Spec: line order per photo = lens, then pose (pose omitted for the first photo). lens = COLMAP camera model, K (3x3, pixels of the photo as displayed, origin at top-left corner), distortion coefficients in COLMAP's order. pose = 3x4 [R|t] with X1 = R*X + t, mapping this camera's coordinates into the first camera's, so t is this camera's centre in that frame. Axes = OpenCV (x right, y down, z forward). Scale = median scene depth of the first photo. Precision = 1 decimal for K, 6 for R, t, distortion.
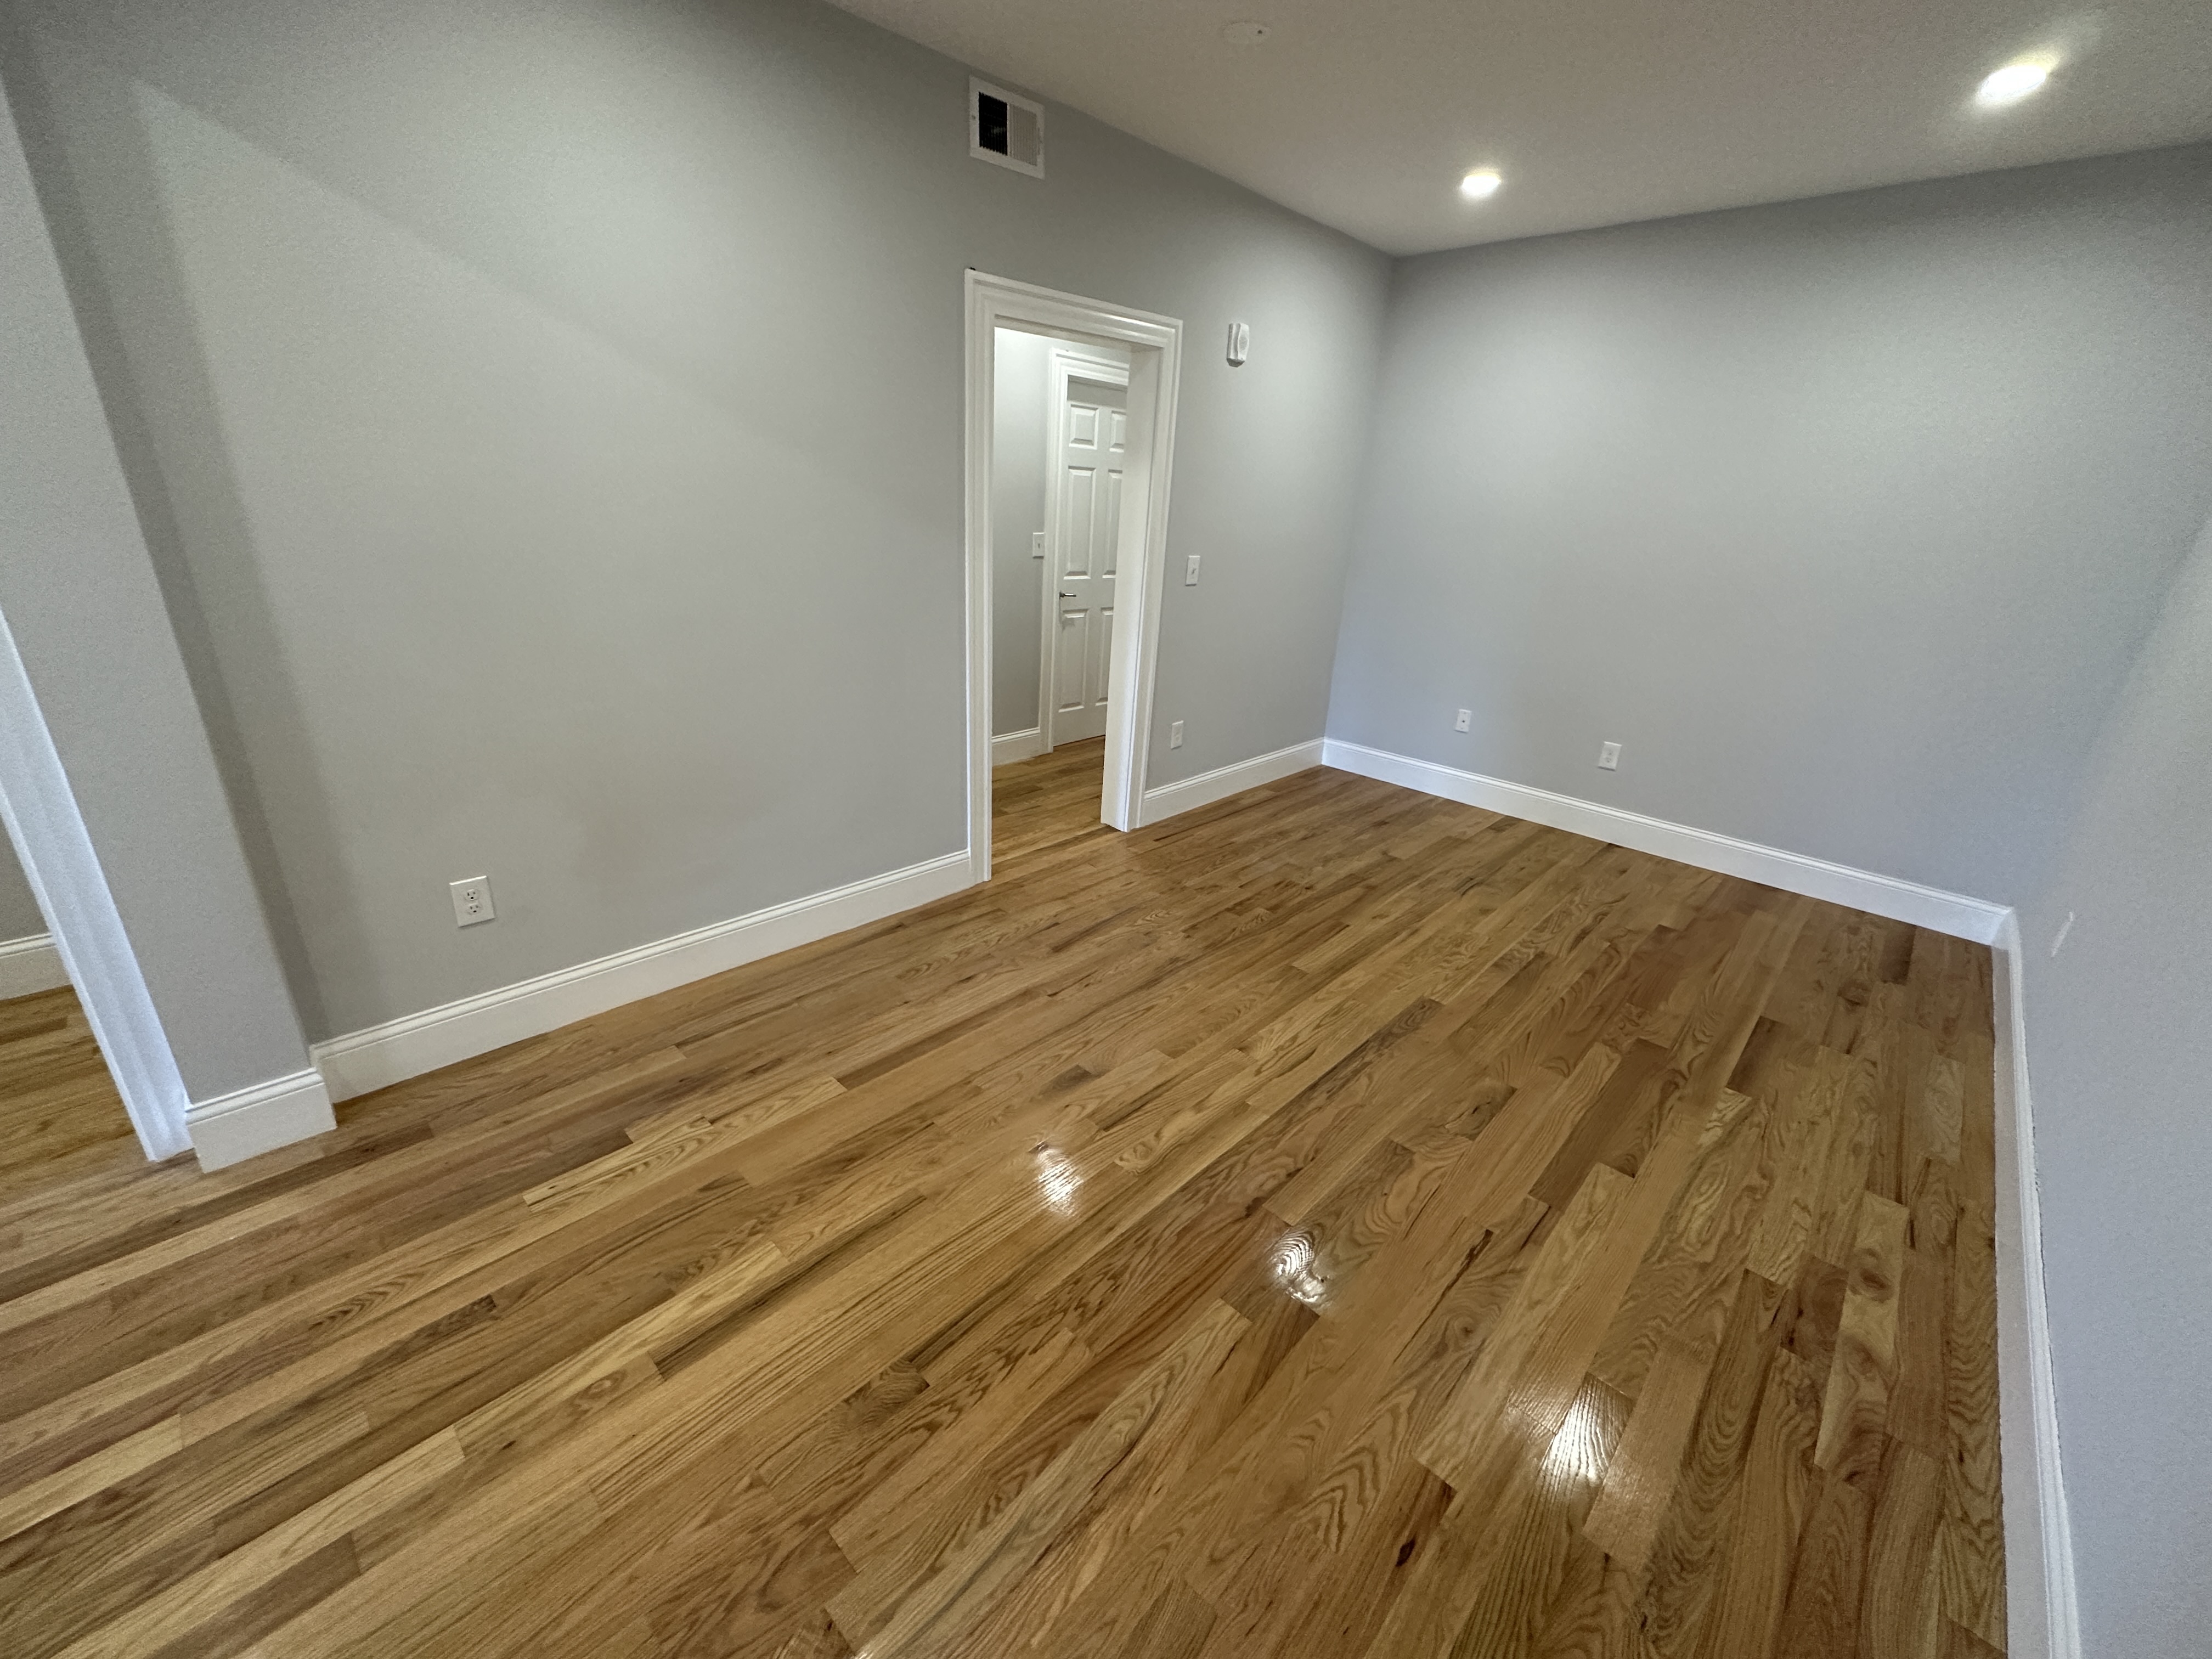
lens RADIAL K [[879.2, 0, 1107.0], [0, 879.2, 823.0], [0, 0, 1]] dist [-0.001571, 0.000434]
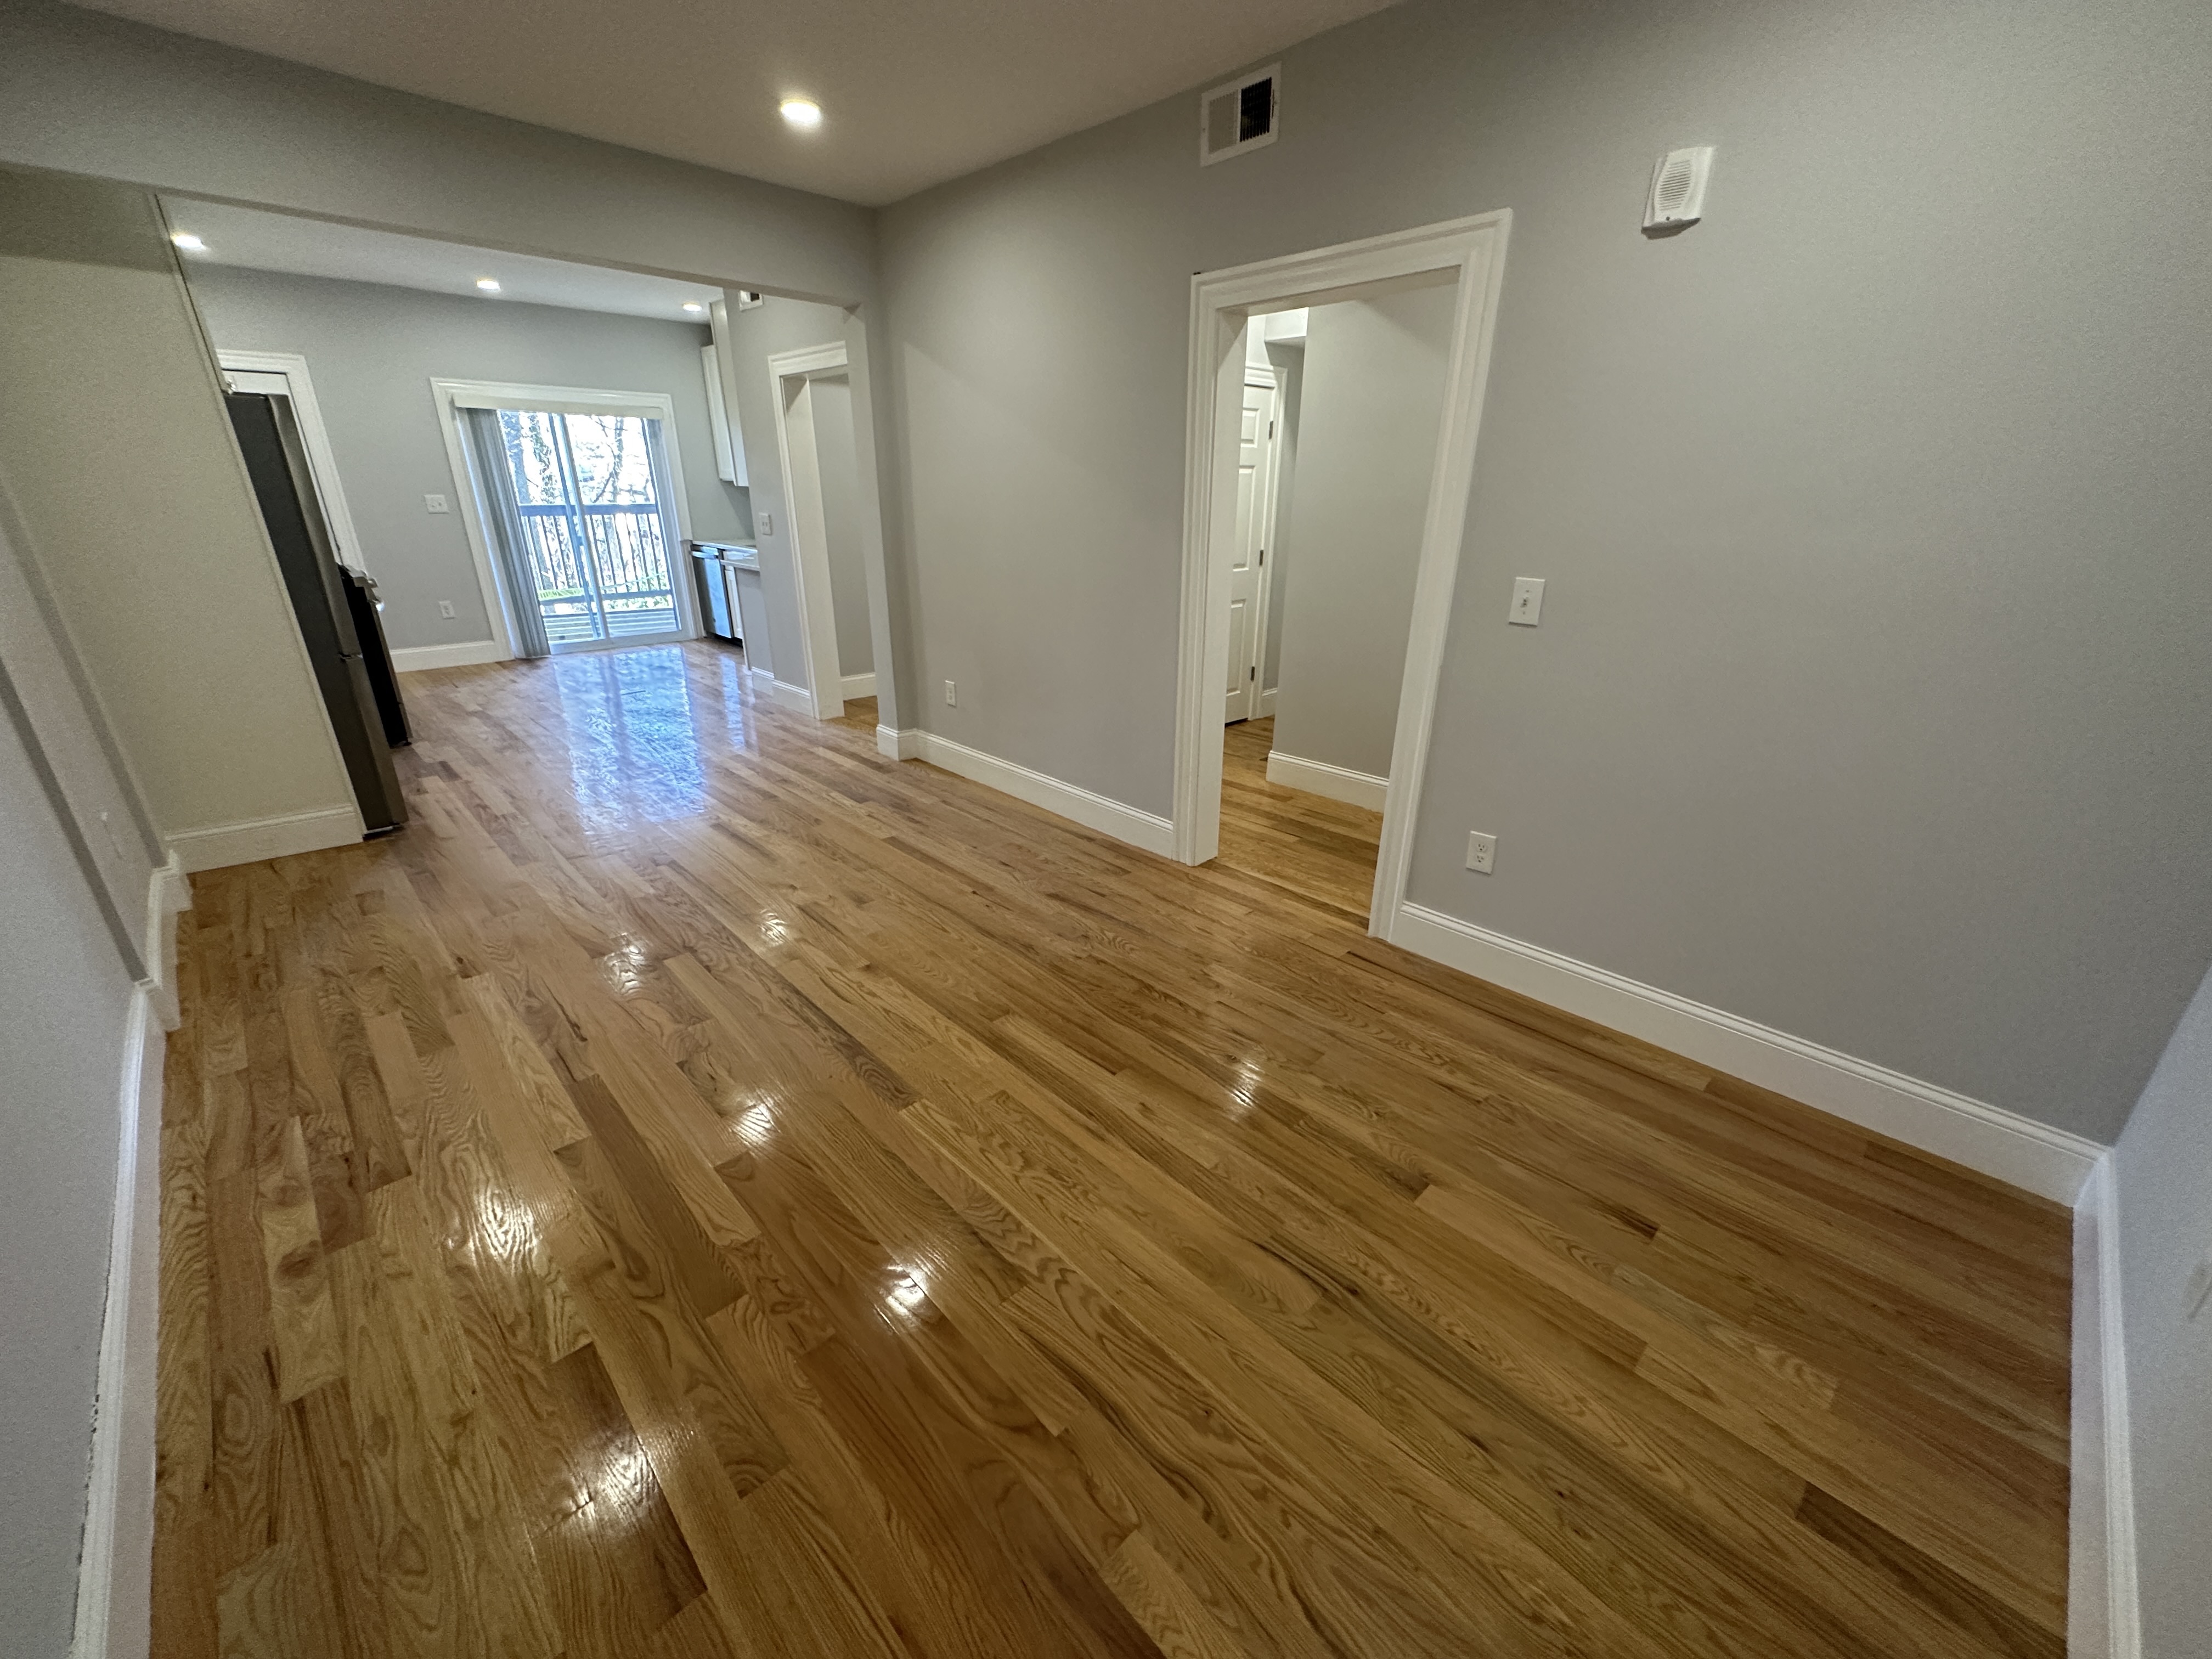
lens RADIAL K [[879.2, 0, 1115.3], [0, 879.2, 827.6], [0, 0, 1]] dist [-0.001571, 0.000434]
pose [[-0.031526, 0.319094, -0.947199, 1.227934], [-0.367680, 0.877517, 0.307857, -0.383511], [0.929418, 0.357972, 0.089660, 1.209333]]
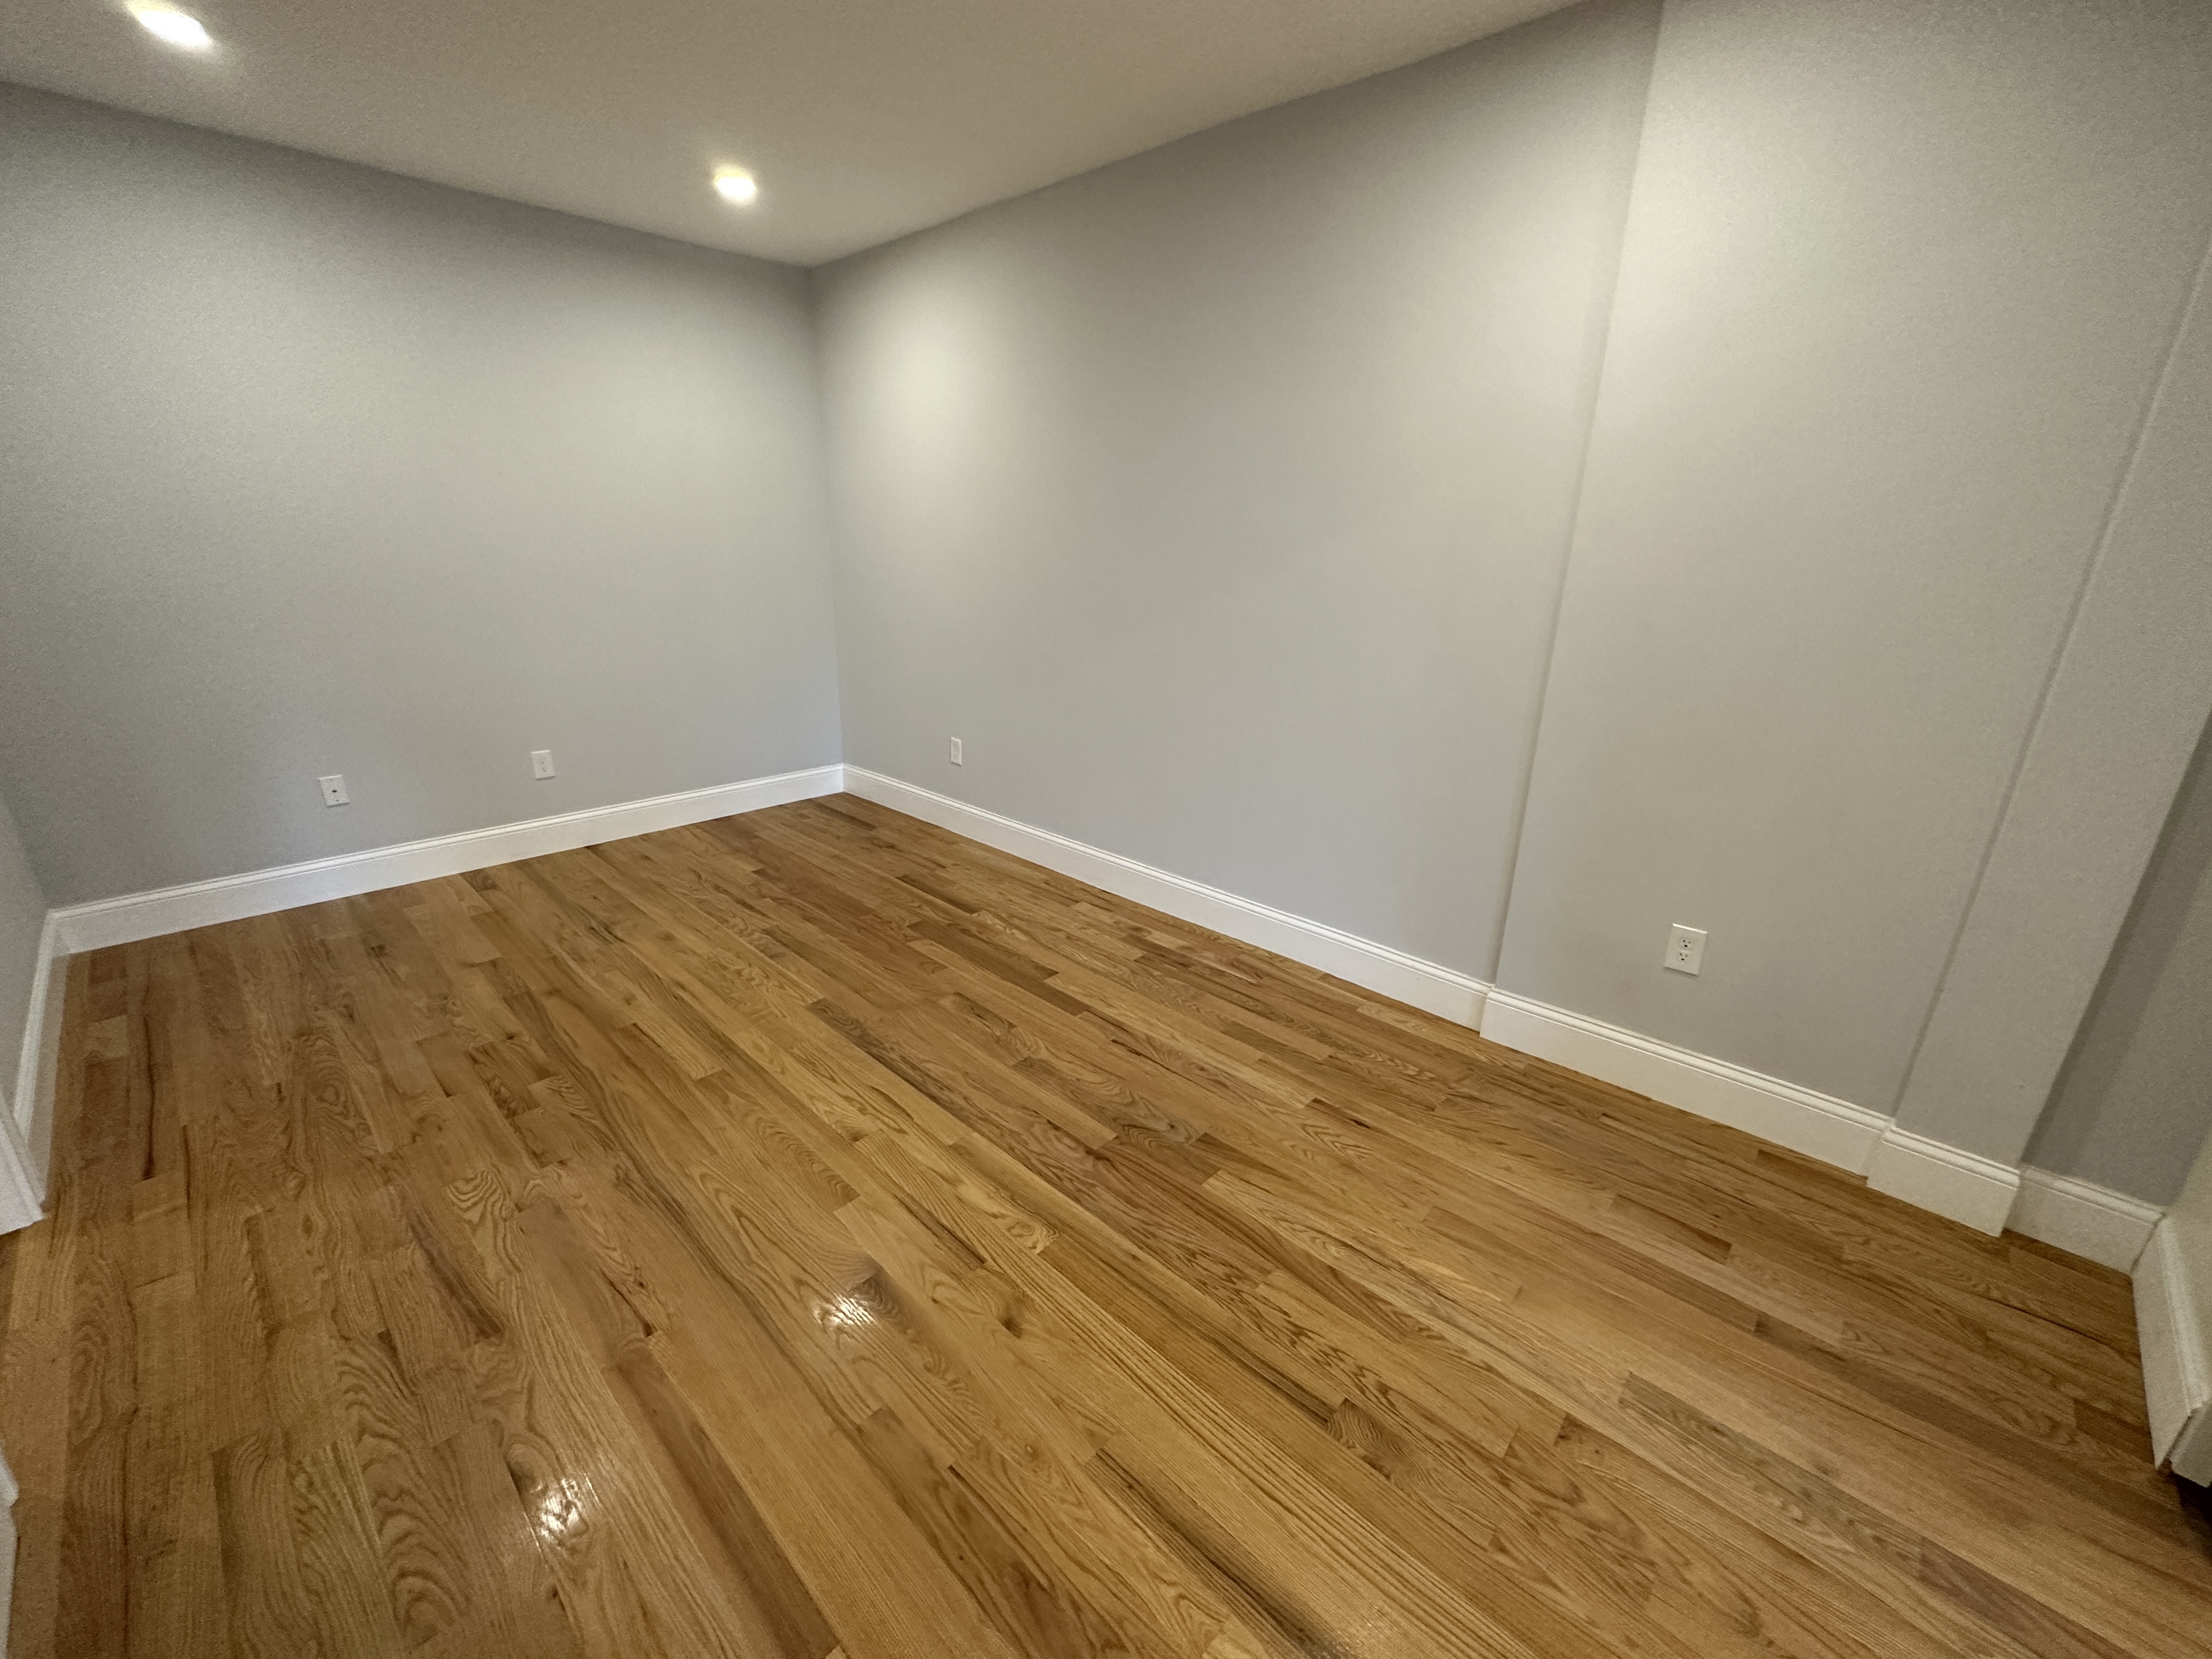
lens RADIAL K [[879.2, 0, 1110.4], [0, 879.2, 819.3], [0, 0, 1]] dist [-0.001571, 0.000434]
pose [[-0.009880, -0.357454, 0.933878, -0.589479], [0.334579, 0.878913, 0.339955, -0.250462], [-0.942316, 0.315815, 0.110913, 0.604435]]
